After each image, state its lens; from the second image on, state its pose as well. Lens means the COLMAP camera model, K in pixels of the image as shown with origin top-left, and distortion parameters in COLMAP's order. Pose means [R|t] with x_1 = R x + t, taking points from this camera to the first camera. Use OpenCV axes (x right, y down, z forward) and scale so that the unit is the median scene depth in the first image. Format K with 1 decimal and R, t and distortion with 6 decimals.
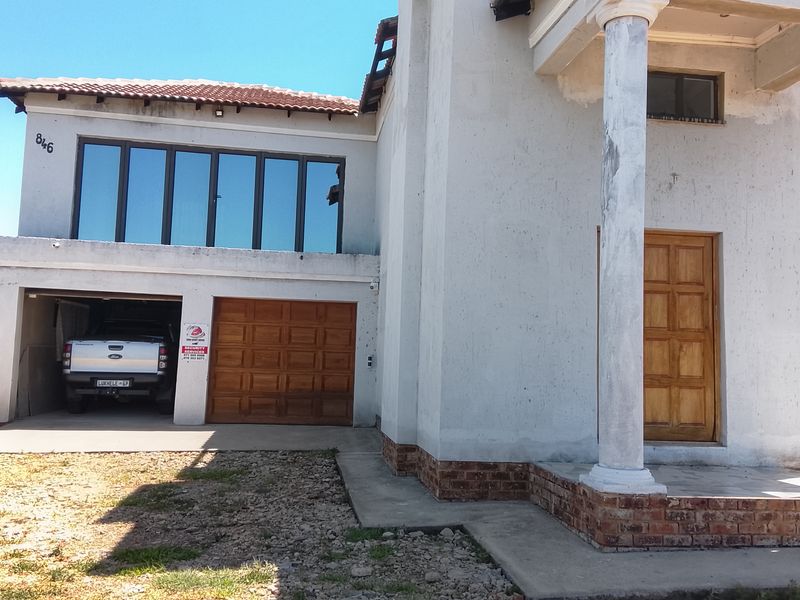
lens RADIAL K [[747.9, 0, 402.5], [0, 747.9, 290.1], [0, 0, 1]] dist [0.127217, -0.226352]
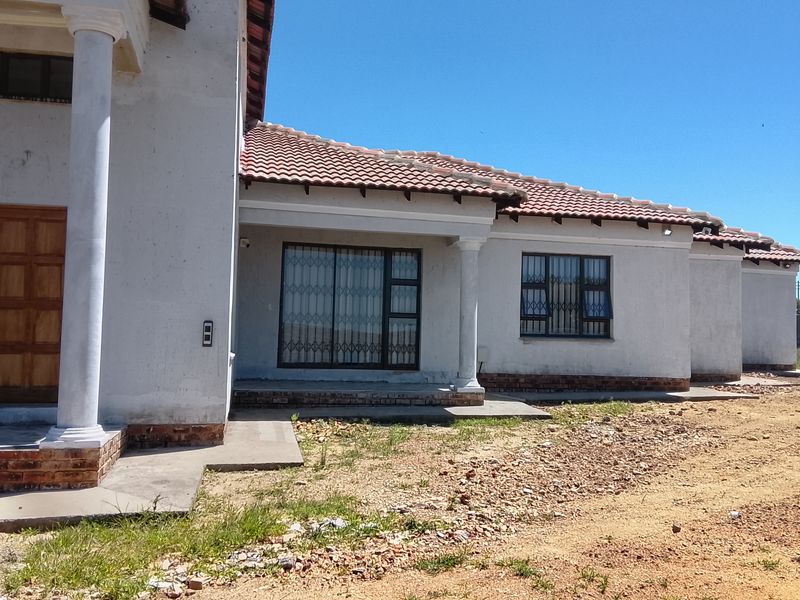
lens RADIAL K [[747.9, 0, 402.5], [0, 747.9, 290.1], [0, 0, 1]] dist [0.127217, -0.226352]
pose [[0.997380, -0.013521, 0.071067, 0.798574], [0.011043, 0.999321, 0.035154, 0.008246], [-0.071494, -0.034277, 0.996852, -0.097240]]
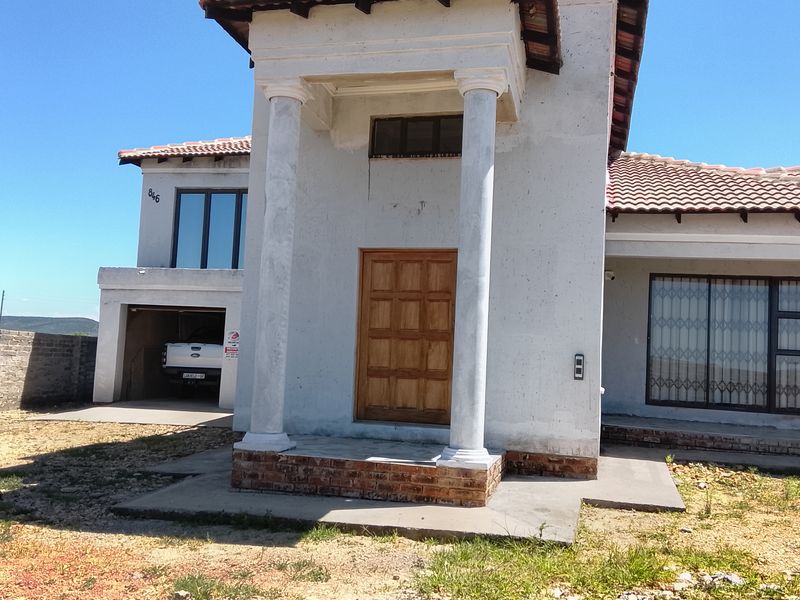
lens RADIAL K [[747.9, 0, 402.5], [0, 747.9, 290.1], [0, 0, 1]] dist [0.127217, -0.226352]
pose [[0.923891, -0.026485, -0.381737, 0.779206], [0.022594, 0.999637, -0.014673, 0.004300], [0.381987, 0.004931, 0.924155, -0.111800]]
